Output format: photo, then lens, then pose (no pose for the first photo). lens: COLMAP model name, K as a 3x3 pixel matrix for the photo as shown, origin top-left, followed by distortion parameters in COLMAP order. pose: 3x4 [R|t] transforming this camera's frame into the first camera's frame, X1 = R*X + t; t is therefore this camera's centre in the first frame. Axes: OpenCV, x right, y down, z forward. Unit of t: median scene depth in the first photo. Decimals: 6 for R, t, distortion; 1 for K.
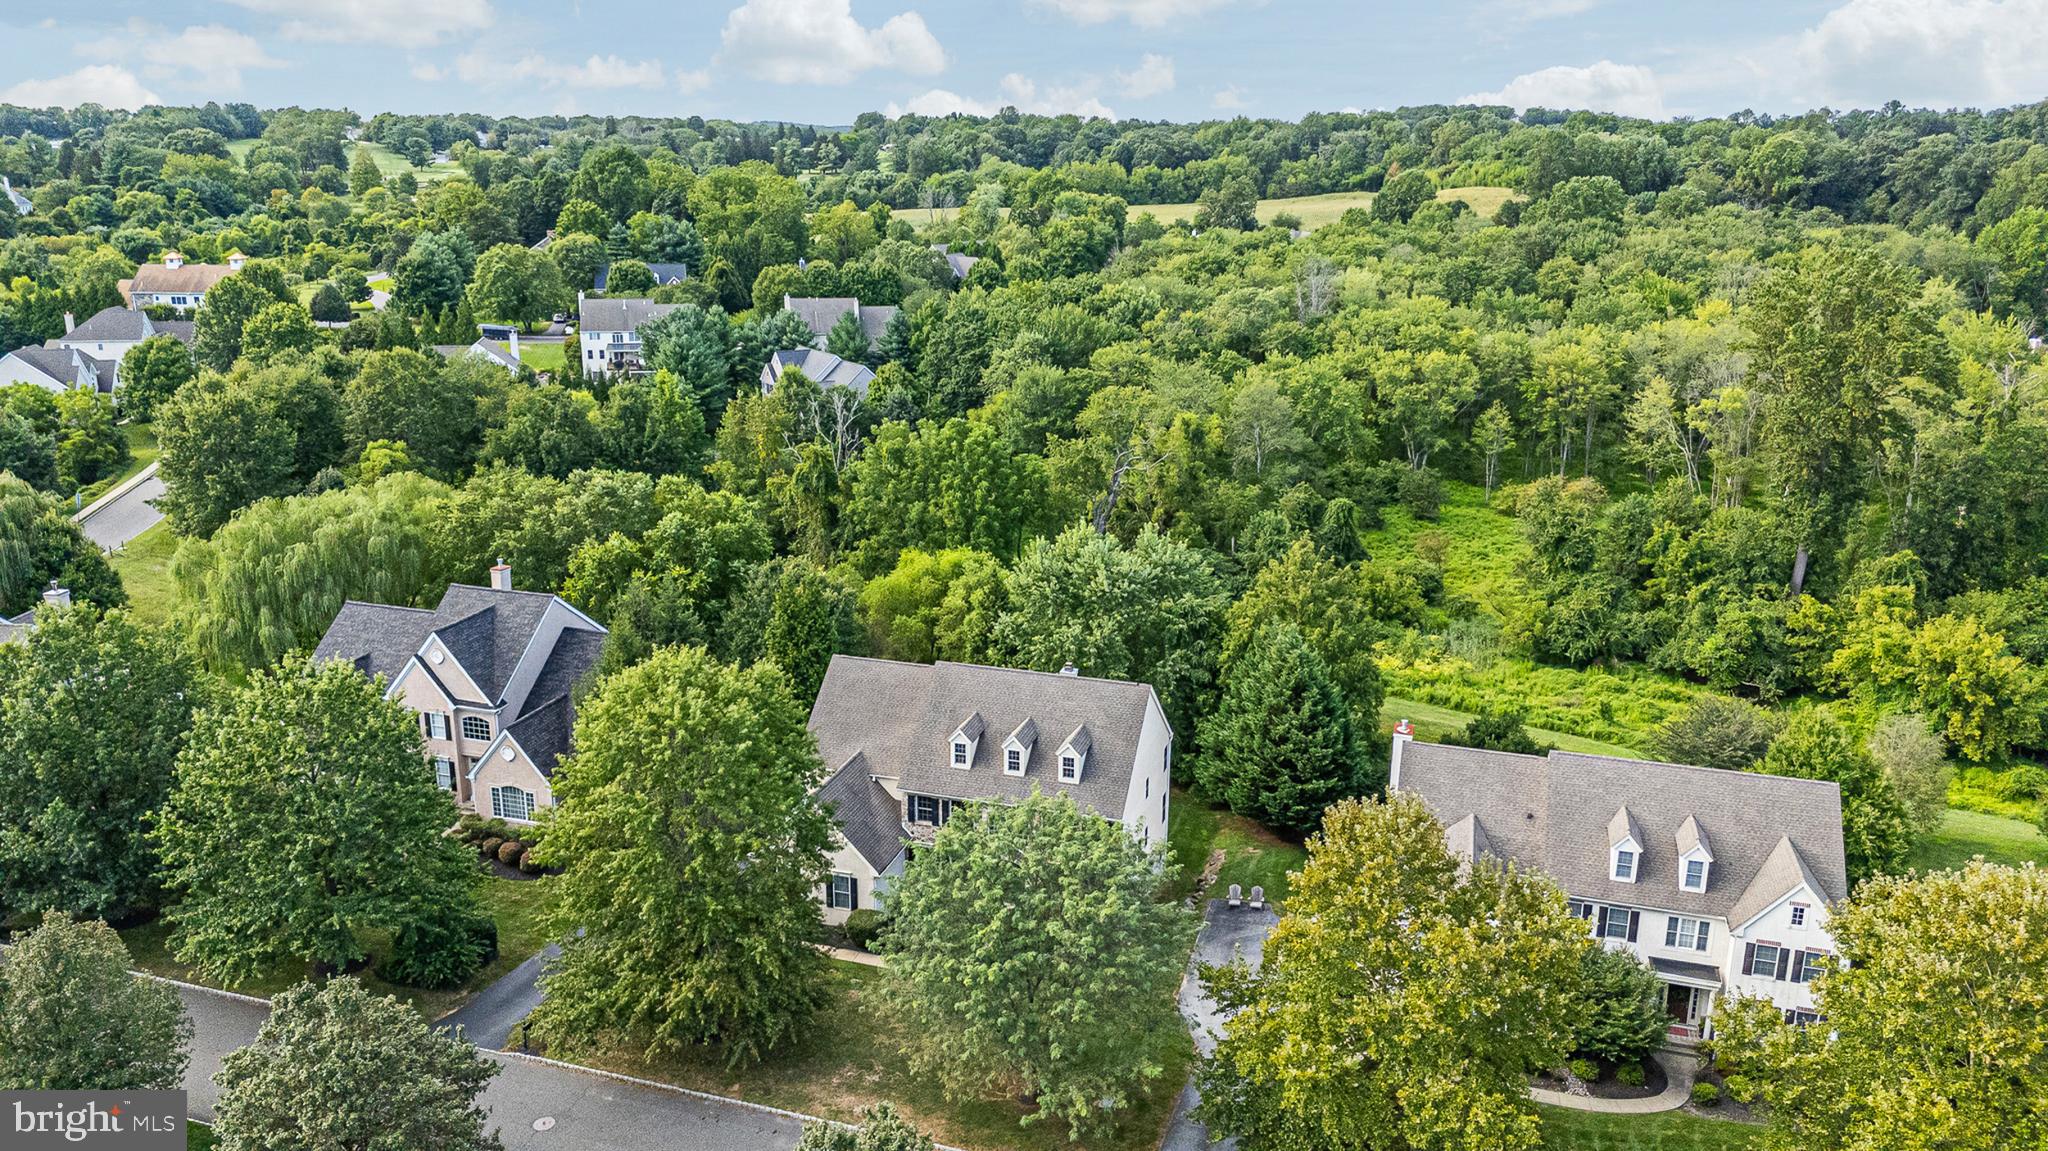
lens RADIAL K [[1515.5, 0, 1014.3], [0, 1515.5, 580.6], [0, 0, 1]] dist [0.053919, -0.058519]
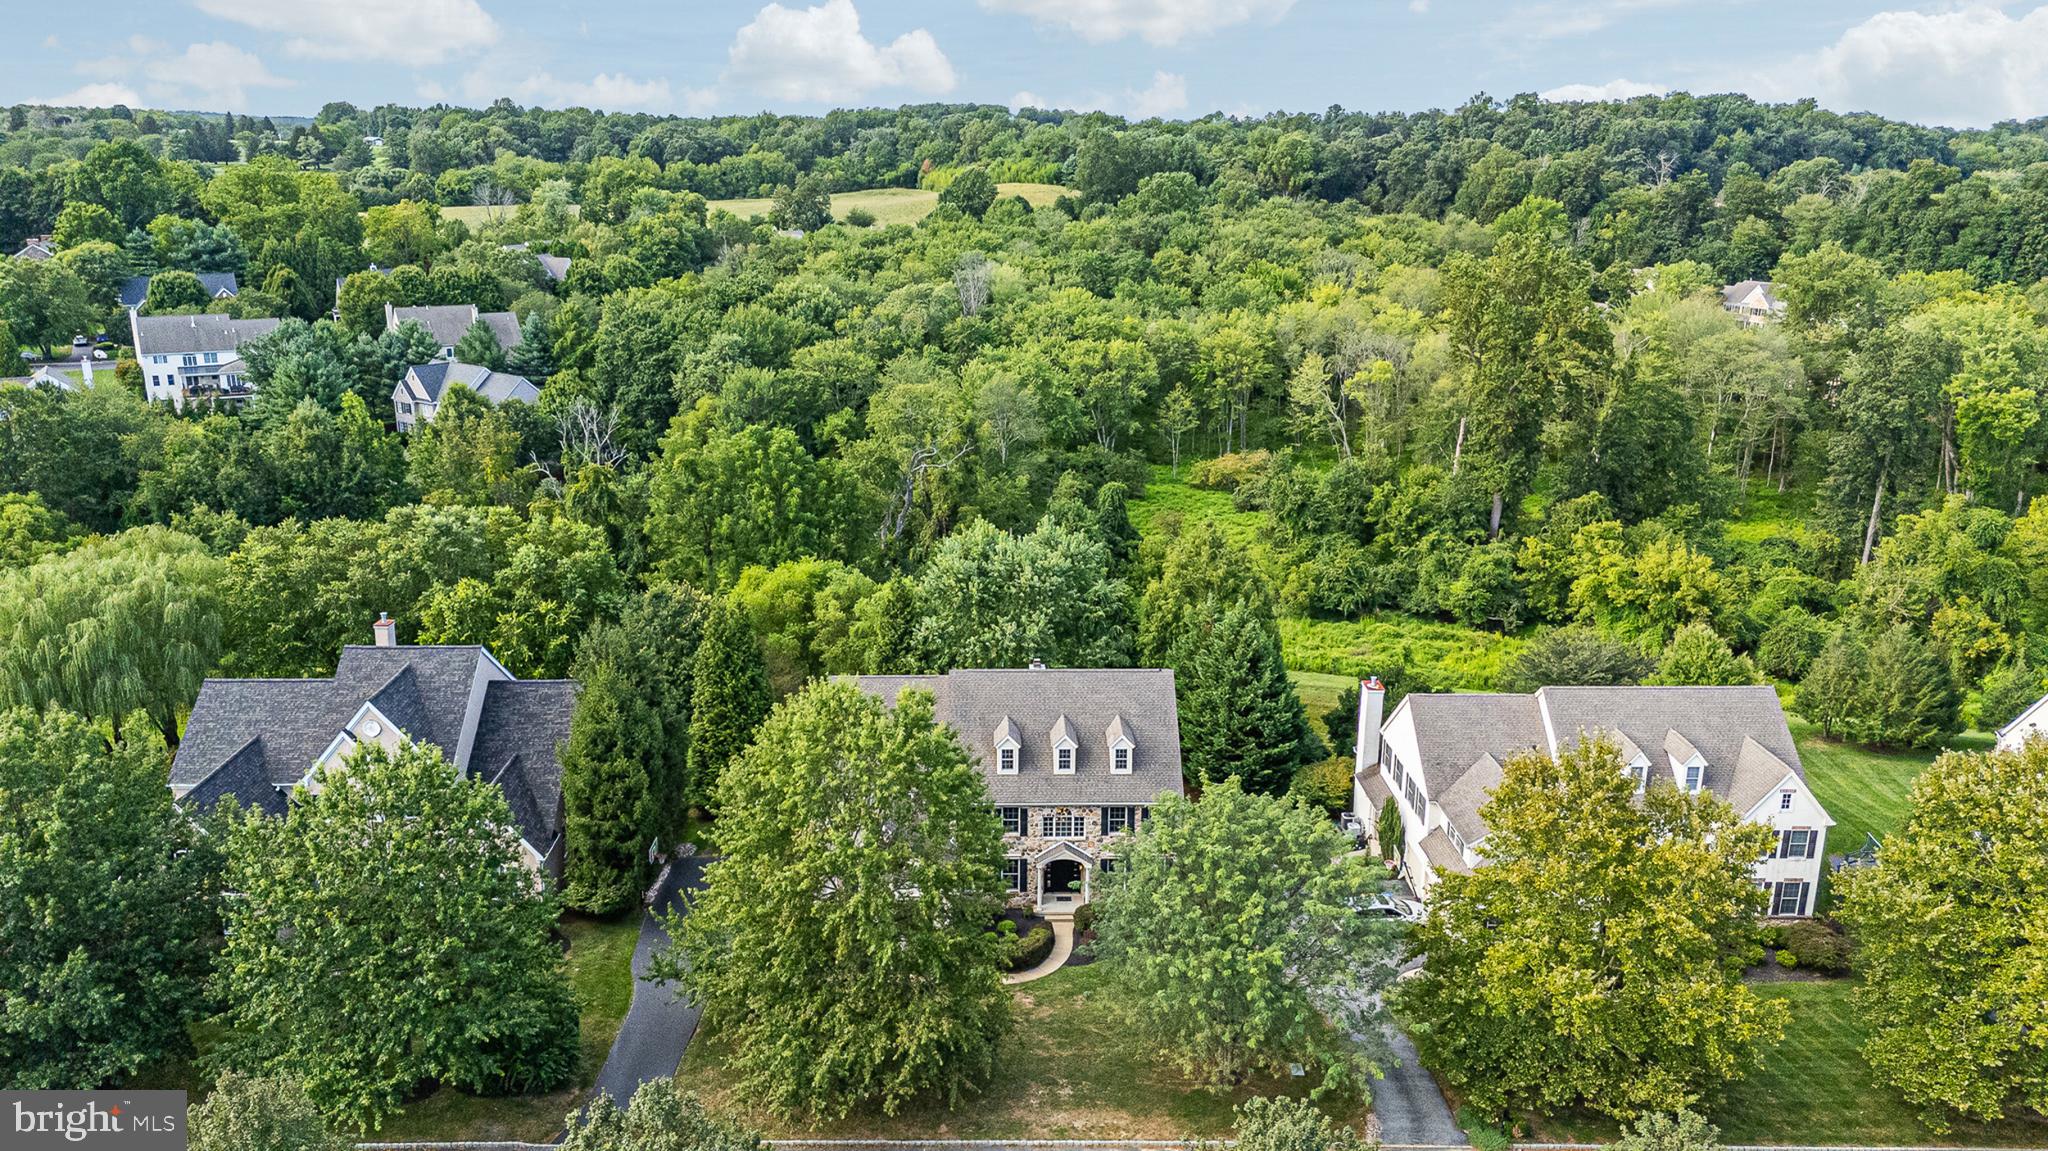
lens RADIAL K [[1515.5, 0, 1035.3], [0, 1515.5, 585.1], [0, 0, 1]] dist [0.053919, -0.058519]
pose [[0.944301, -0.091629, 0.316070, -0.127643], [0.090011, 0.995745, 0.019747, -0.006693], [-0.316534, 0.009802, 0.948530, 0.022327]]
